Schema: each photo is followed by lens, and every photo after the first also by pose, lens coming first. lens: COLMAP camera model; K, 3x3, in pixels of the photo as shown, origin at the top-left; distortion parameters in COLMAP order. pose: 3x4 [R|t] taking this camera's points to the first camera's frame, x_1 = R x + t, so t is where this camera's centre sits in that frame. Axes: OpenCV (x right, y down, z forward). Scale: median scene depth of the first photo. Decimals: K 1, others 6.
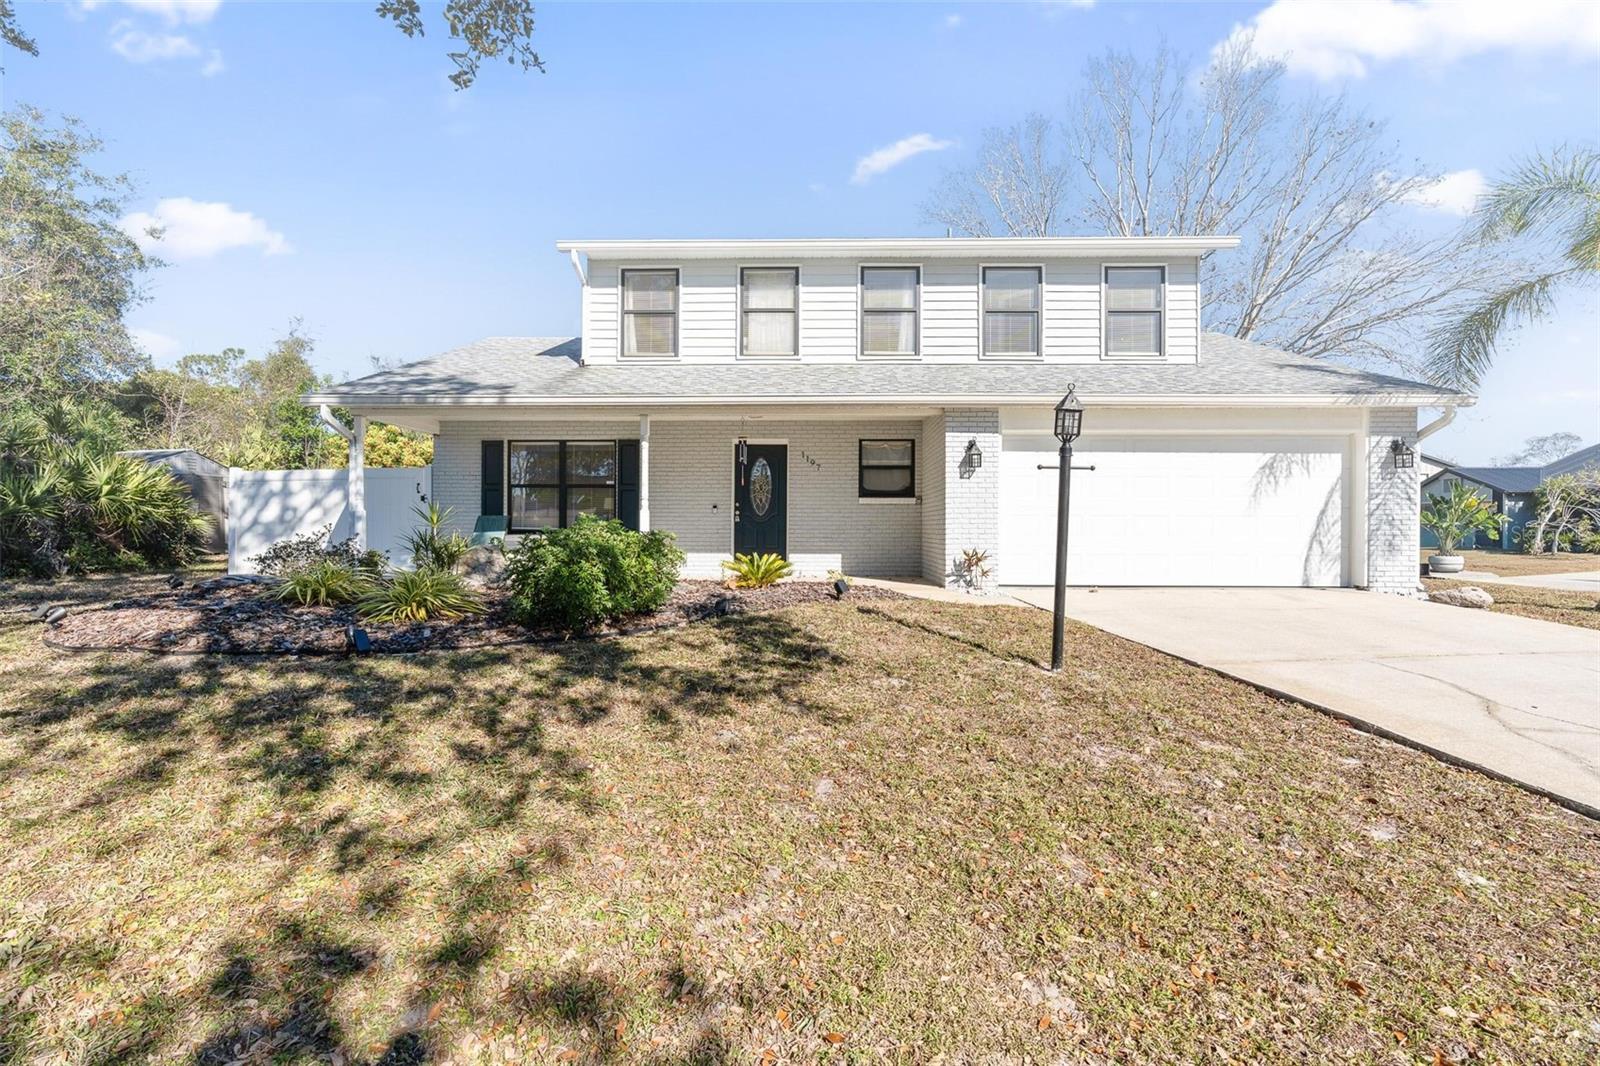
lens RADIAL K [[719.9, 0, 805.2], [0, 719.9, 524.8], [0, 0, 1]] dist [-0.011026, 0.004942]
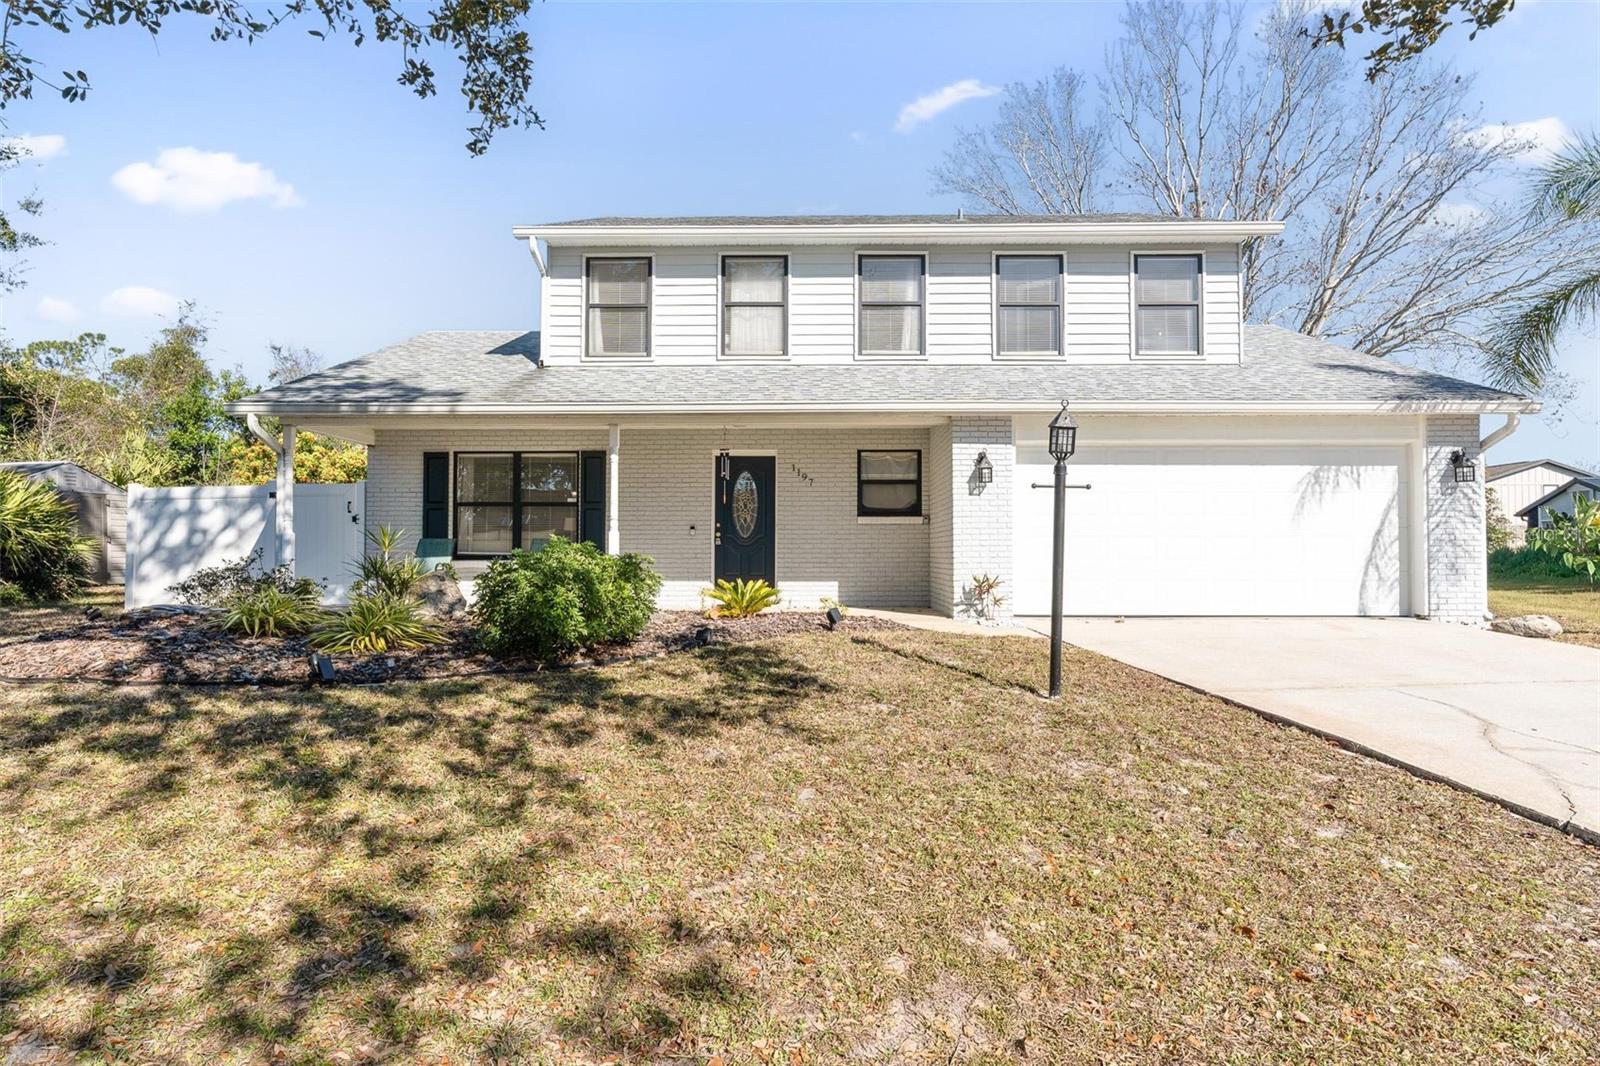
lens RADIAL K [[925.6, 0, 794.7], [0, 925.6, 534.7], [0, 0, 1]] dist [-0.005099, 0.000419]
pose [[0.999962, -0.003145, -0.008126, 0.011258], [0.003009, 0.999857, -0.016620, 0.003954], [0.008178, 0.016595, 0.999829, -0.191070]]
